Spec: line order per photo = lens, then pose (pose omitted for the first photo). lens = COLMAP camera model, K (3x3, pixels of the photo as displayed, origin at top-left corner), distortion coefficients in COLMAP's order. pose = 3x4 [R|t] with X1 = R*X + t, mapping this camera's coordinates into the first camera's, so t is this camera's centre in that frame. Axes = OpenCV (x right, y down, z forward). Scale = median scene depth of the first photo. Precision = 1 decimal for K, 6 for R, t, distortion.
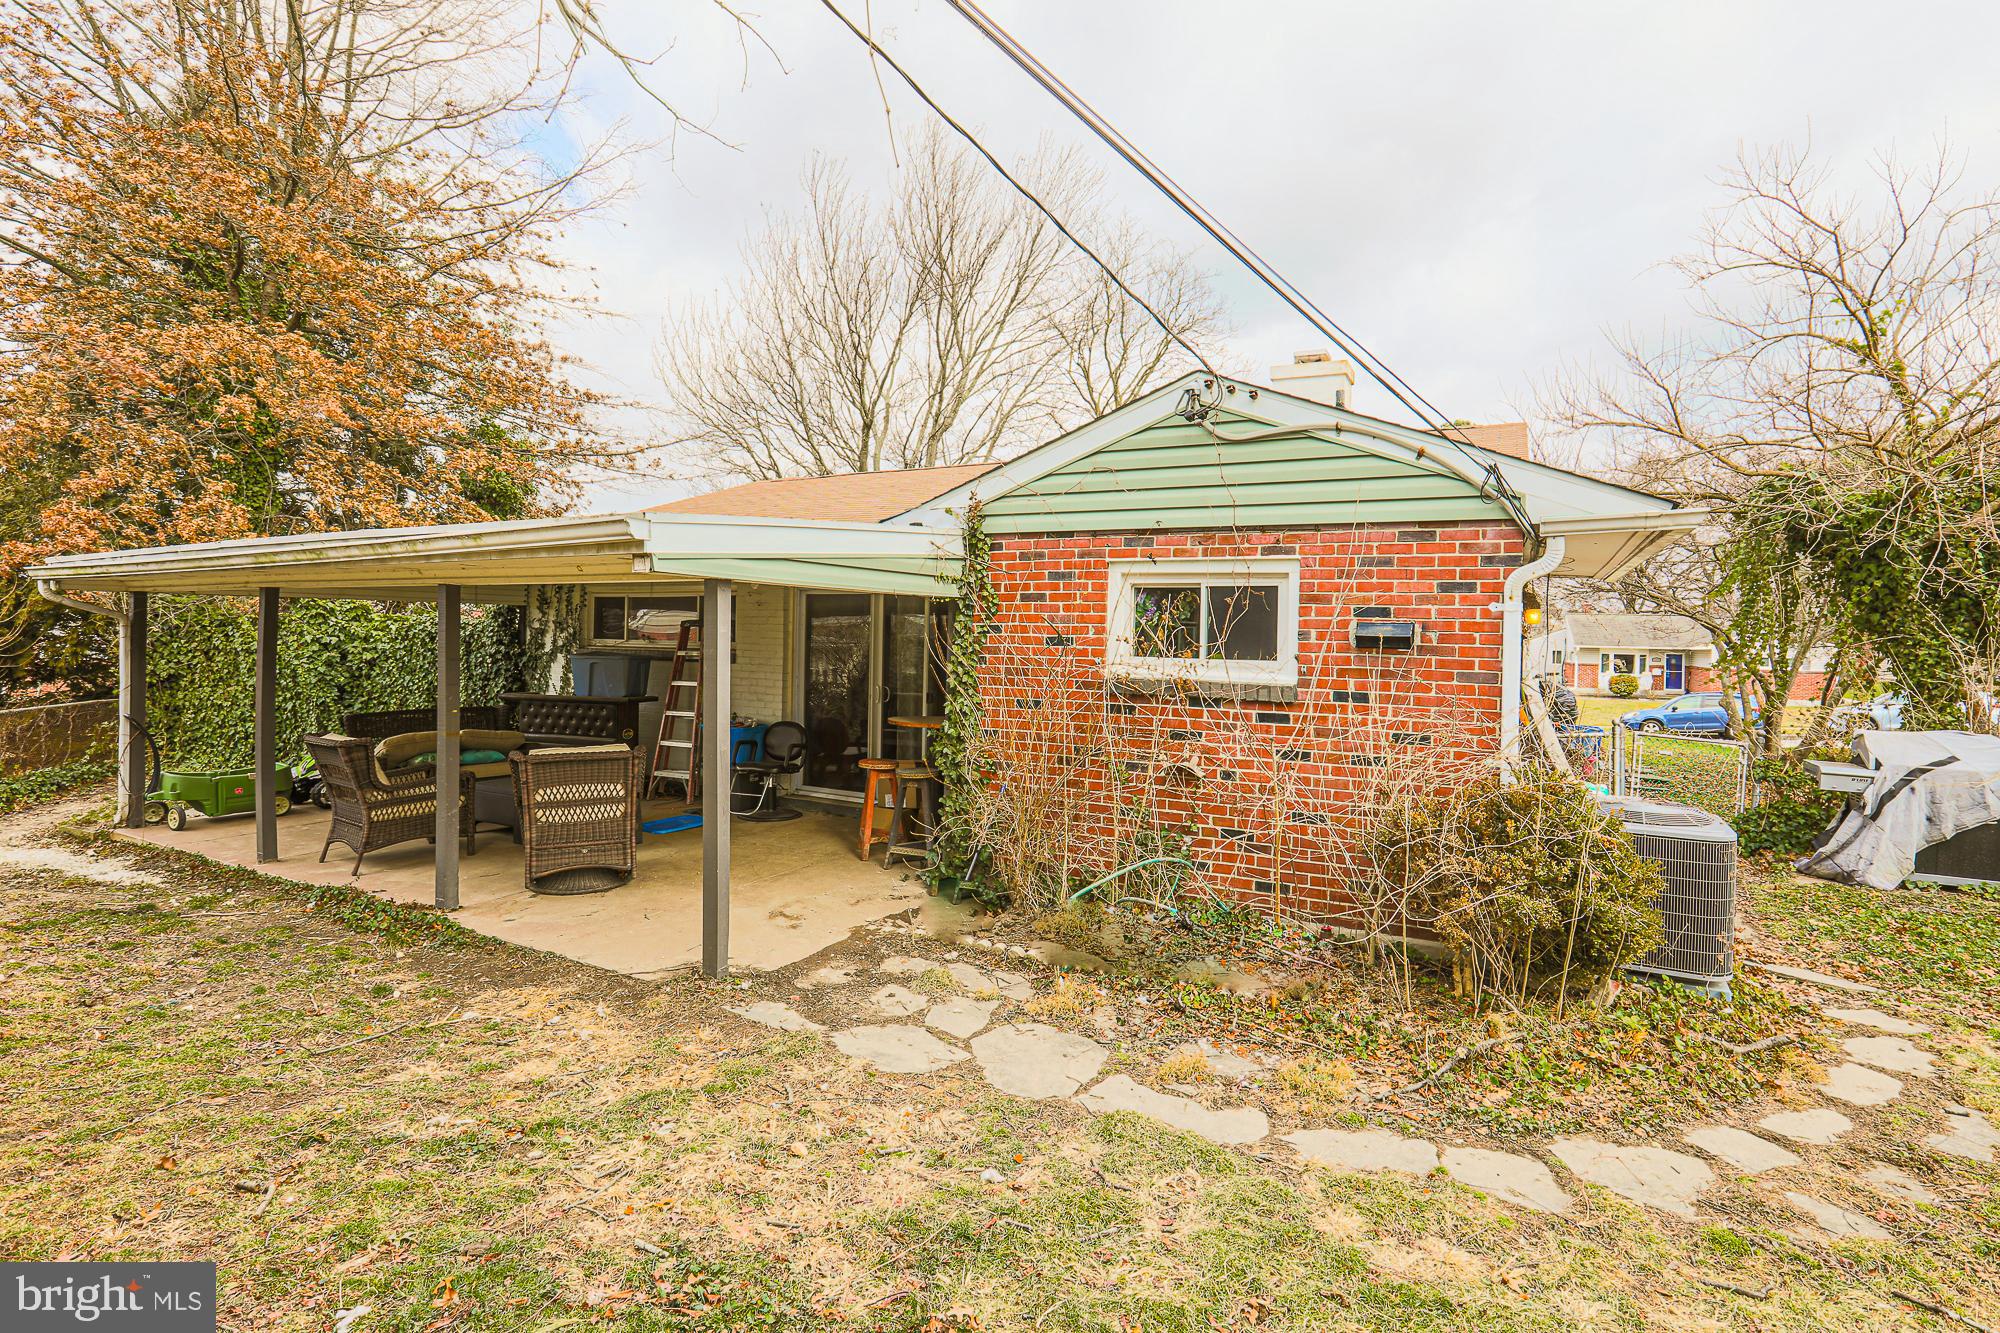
lens RADIAL K [[931.4, 0, 1021.8], [0, 931.4, 652.8], [0, 0, 1]] dist [-0.054248, 0.019202]
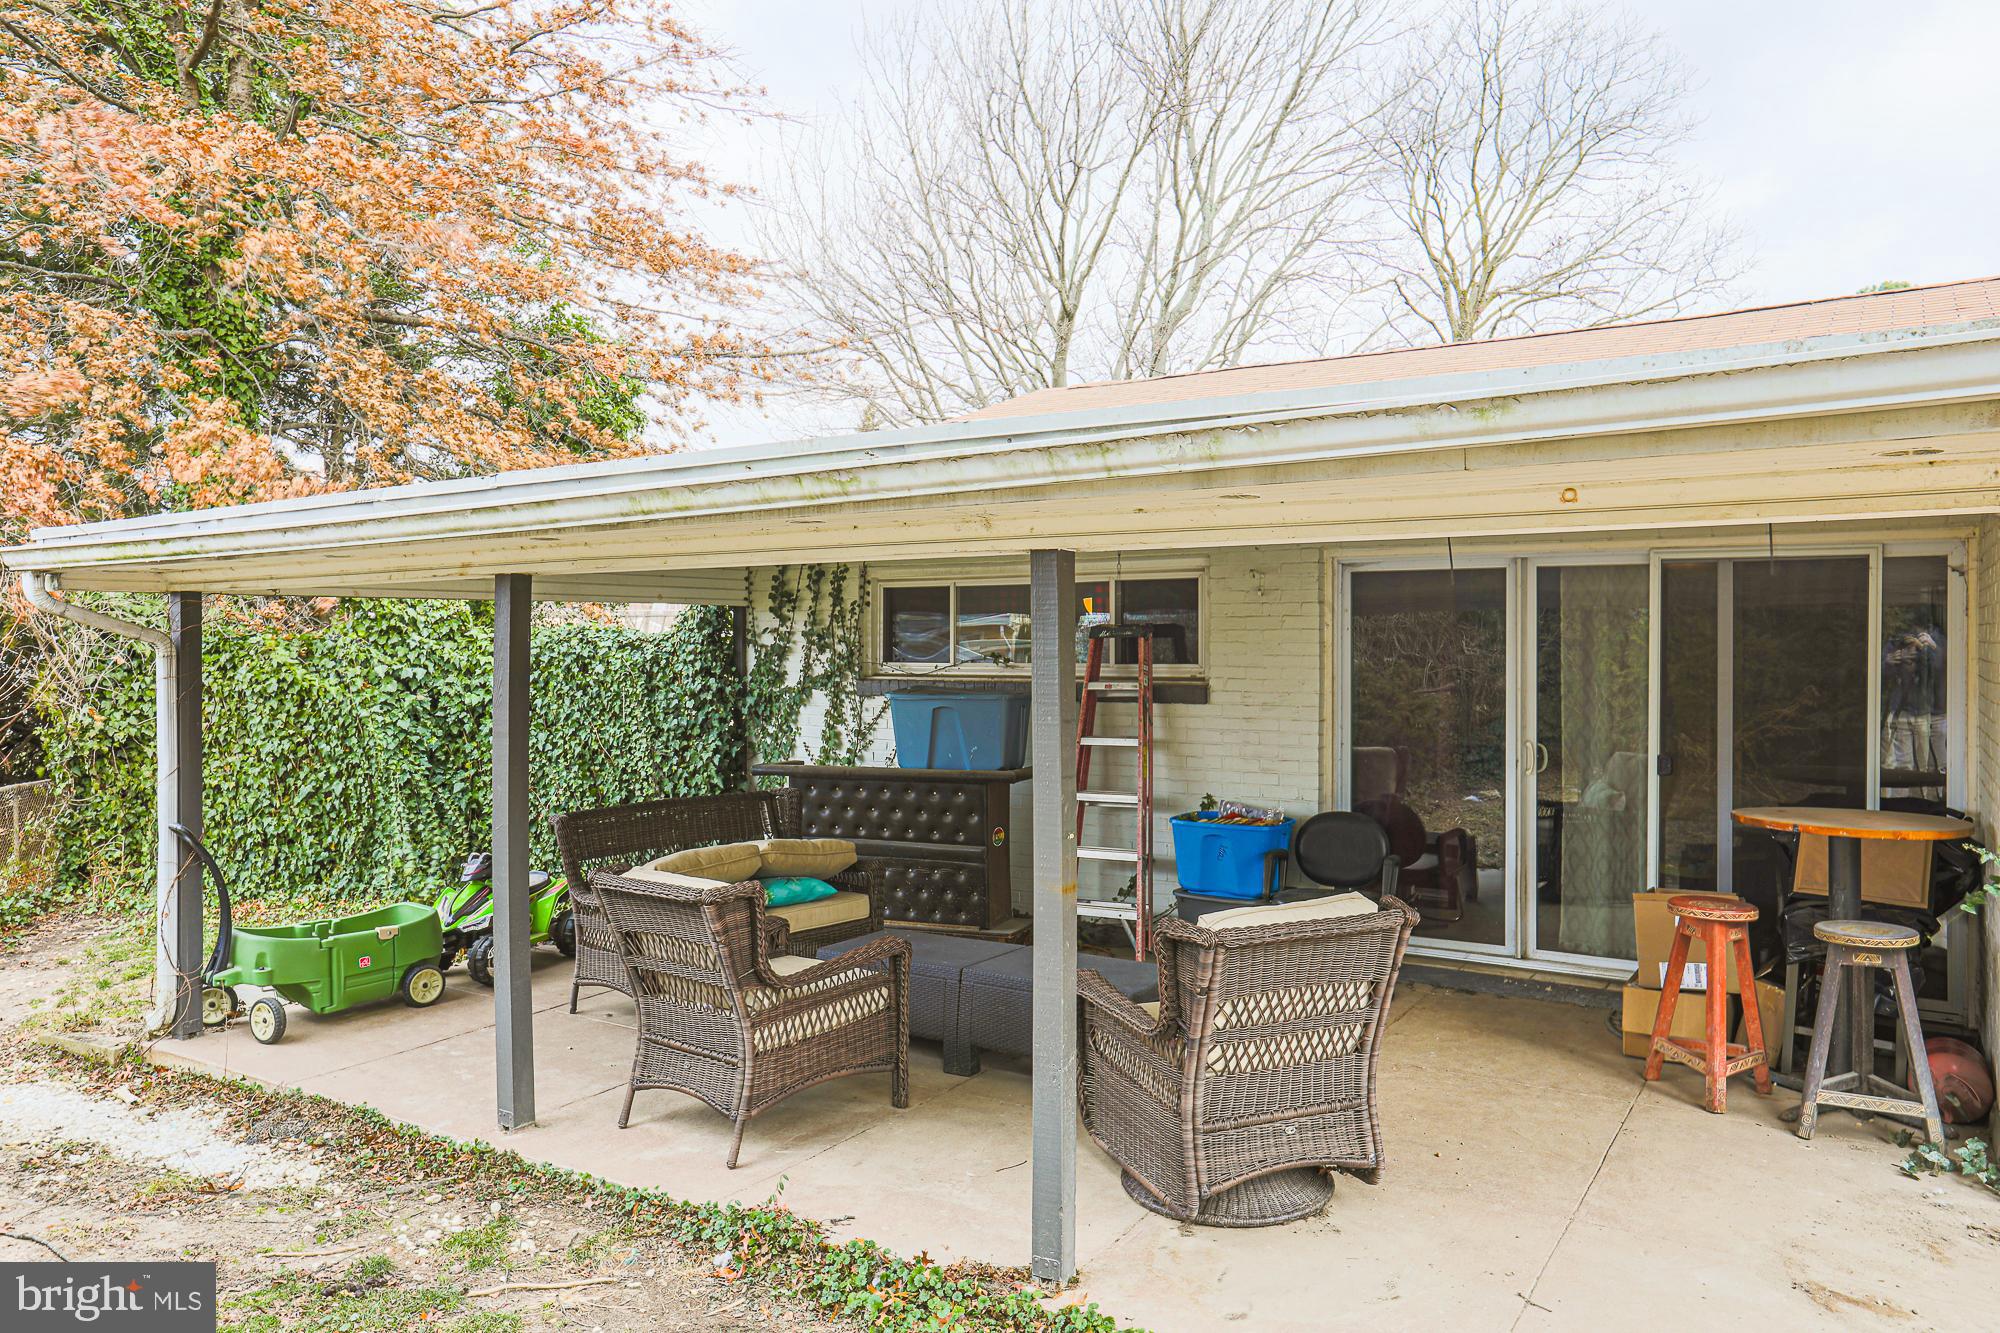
lens RADIAL K [[1367.8, 0, 1007.0], [0, 1367.8, 651.4], [0, 0, 1]] dist [-0.048716, 0.079408]
pose [[0.995946, -0.020067, -0.087687, -0.548526], [0.018975, 0.999732, -0.013266, -0.016278], [0.087930, 0.011548, 0.996060, 0.309396]]
